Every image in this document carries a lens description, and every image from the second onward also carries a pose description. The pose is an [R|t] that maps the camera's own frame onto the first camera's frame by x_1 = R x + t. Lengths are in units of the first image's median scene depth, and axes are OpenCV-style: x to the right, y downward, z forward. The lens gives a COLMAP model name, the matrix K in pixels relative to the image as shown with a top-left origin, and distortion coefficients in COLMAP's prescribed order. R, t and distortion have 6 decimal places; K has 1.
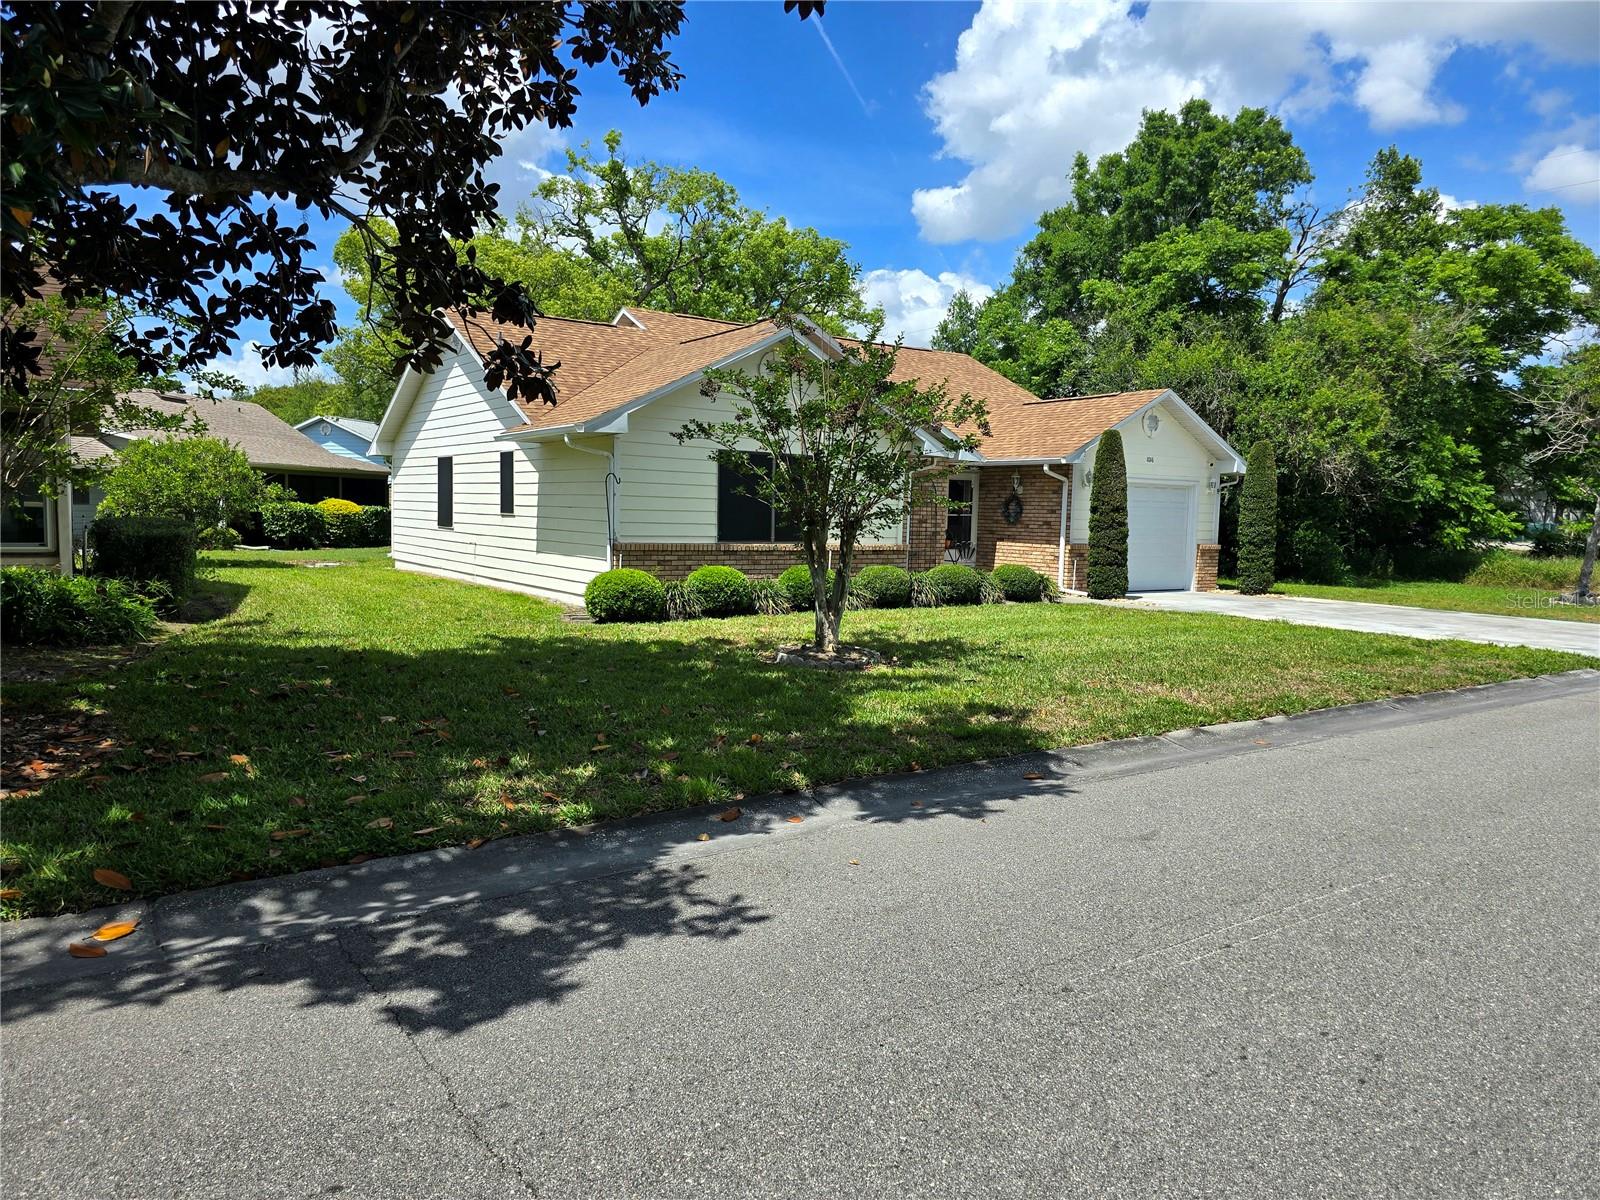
lens RADIAL K [[1067.6, 0, 782.8], [0, 1067.6, 591.4], [0, 0, 1]] dist [0.055557, -0.017026]
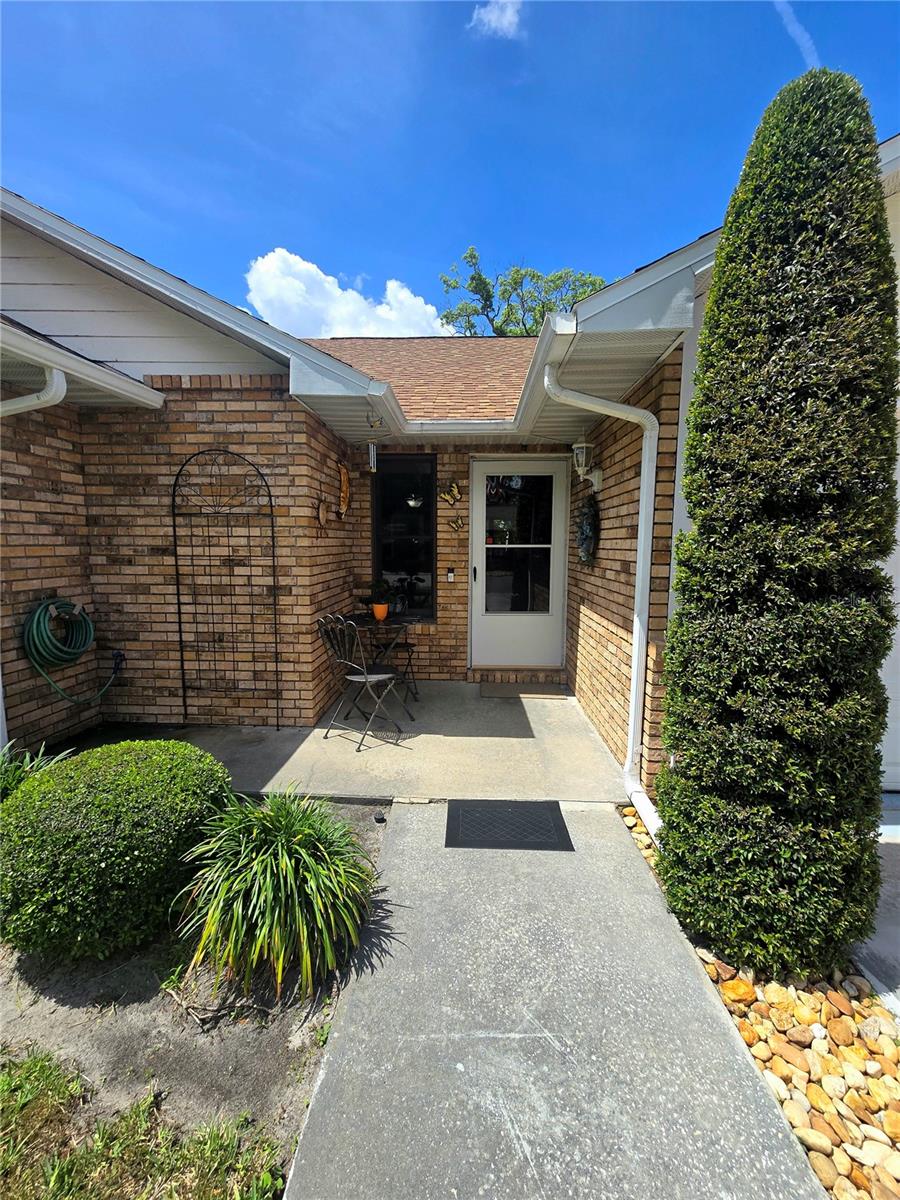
lens RADIAL K [[492.5, 0, 458.7], [0, 492.5, 598.1], [0, 0, 1]] dist [-0.004254, -0.000061]
pose [[0.814496, 0.047775, -0.578199, 0.471103], [-0.032925, 0.998804, 0.036148, -0.092458], [0.579234, -0.010405, 0.815095, 1.352648]]
